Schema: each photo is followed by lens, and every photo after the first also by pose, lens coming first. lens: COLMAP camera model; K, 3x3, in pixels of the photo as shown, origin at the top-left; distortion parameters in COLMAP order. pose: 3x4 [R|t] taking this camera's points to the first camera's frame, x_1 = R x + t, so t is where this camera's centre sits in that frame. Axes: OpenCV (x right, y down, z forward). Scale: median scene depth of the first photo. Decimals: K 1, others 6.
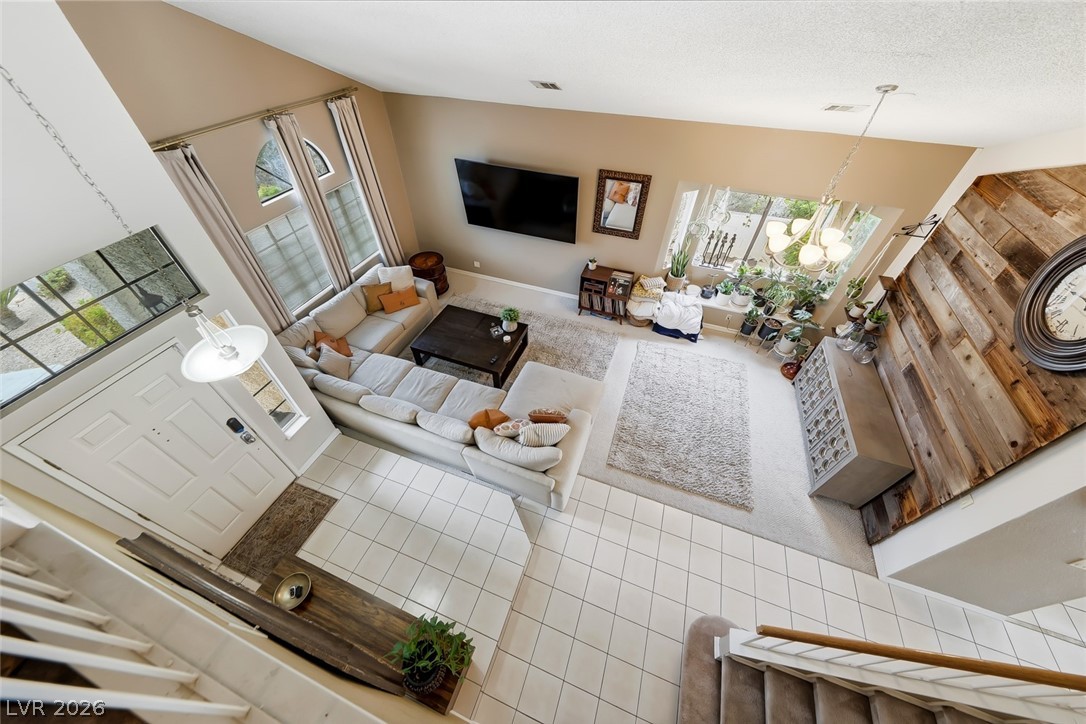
lens RADIAL K [[383.8, 0, 539.7], [0, 383.8, 361.8], [0, 0, 1]] dist [0.008622, -0.001960]
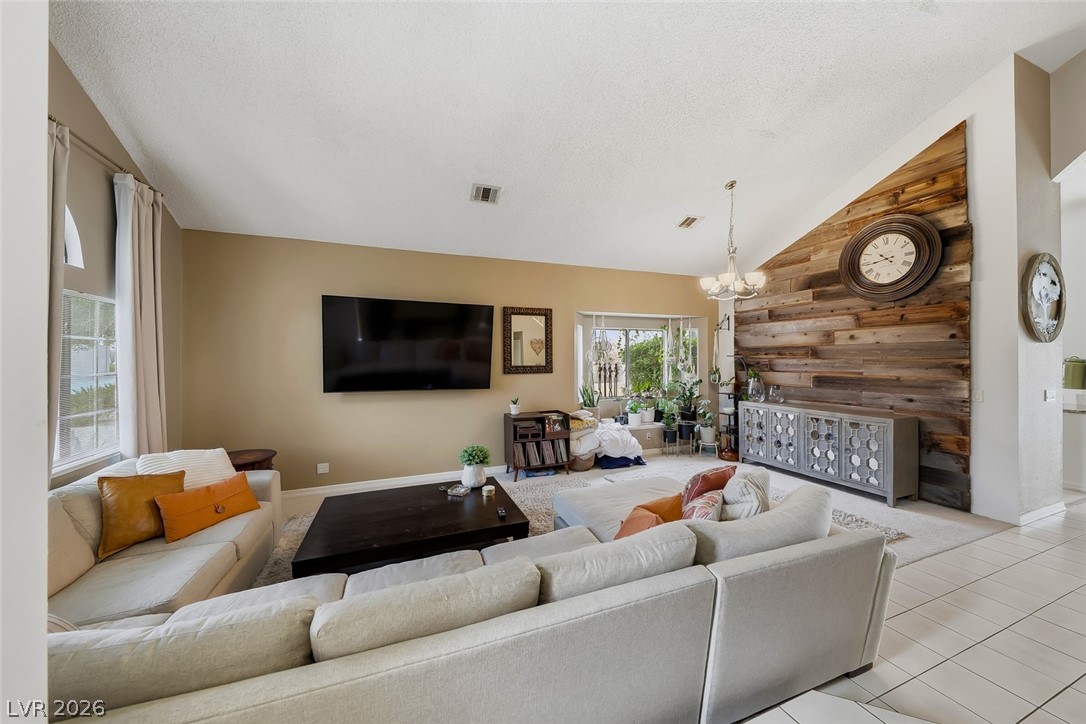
lens RADIAL K [[383.8, 0, 543.0], [0, 383.8, 359.7], [0, 0, 1]] dist [0.008622, -0.001960]
pose [[0.740957, -0.010056, 0.671478, -0.538844], [0.485330, 0.699105, -0.525078, 0.193786], [-0.464153, 0.714948, 0.522887, 0.691606]]
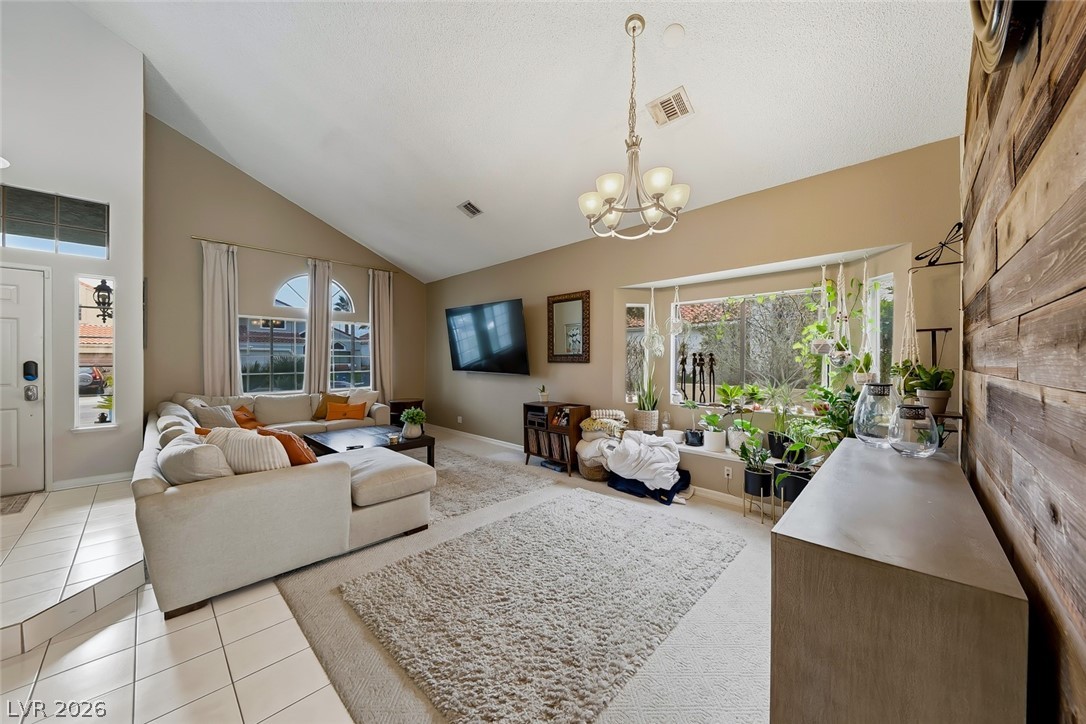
lens RADIAL K [[383.8, 0, 539.2], [0, 383.8, 356.5], [0, 0, 1]] dist [0.008622, -0.001960]
pose [[0.913604, -0.007869, -0.406529, 0.687398], [-0.284641, 0.701589, -0.653263, 0.340910], [0.290357, 0.712538, 0.638735, 0.594431]]
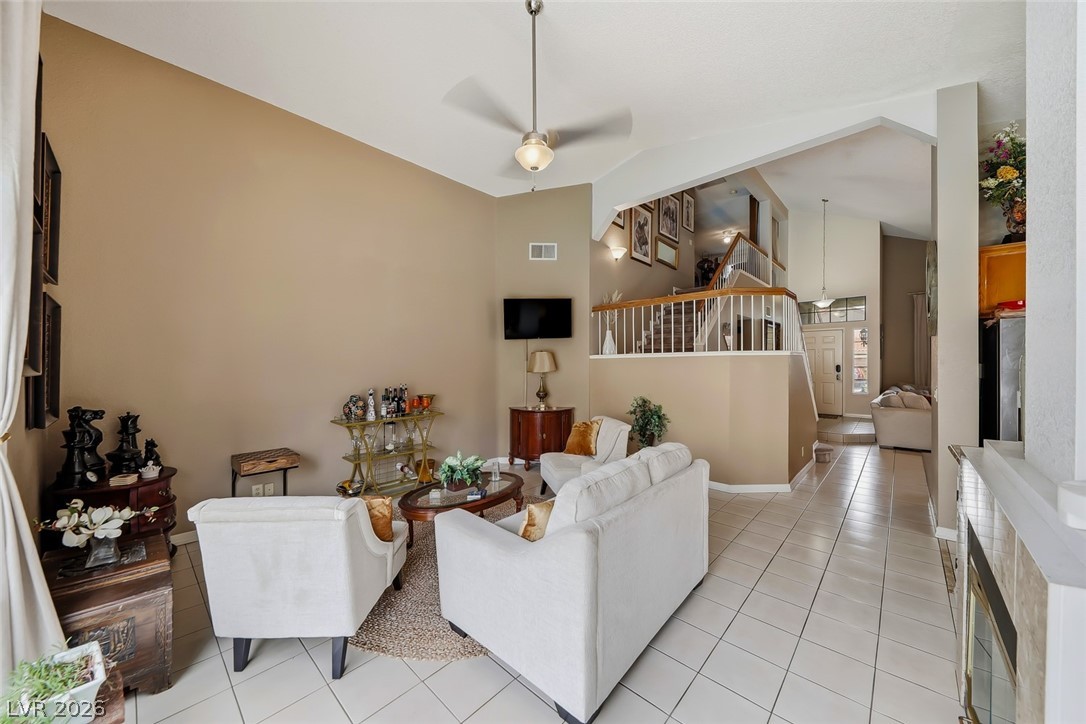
lens RADIAL K [[383.8, 0, 533.8], [0, 383.8, 367.9], [0, 0, 1]] dist [0.008622, -0.001960]
pose [[-0.392026, 0.002375, -0.919951, 2.017937], [-0.651883, 0.704887, 0.279612, 0.638873], [0.649126, 0.709316, -0.274786, 0.311368]]
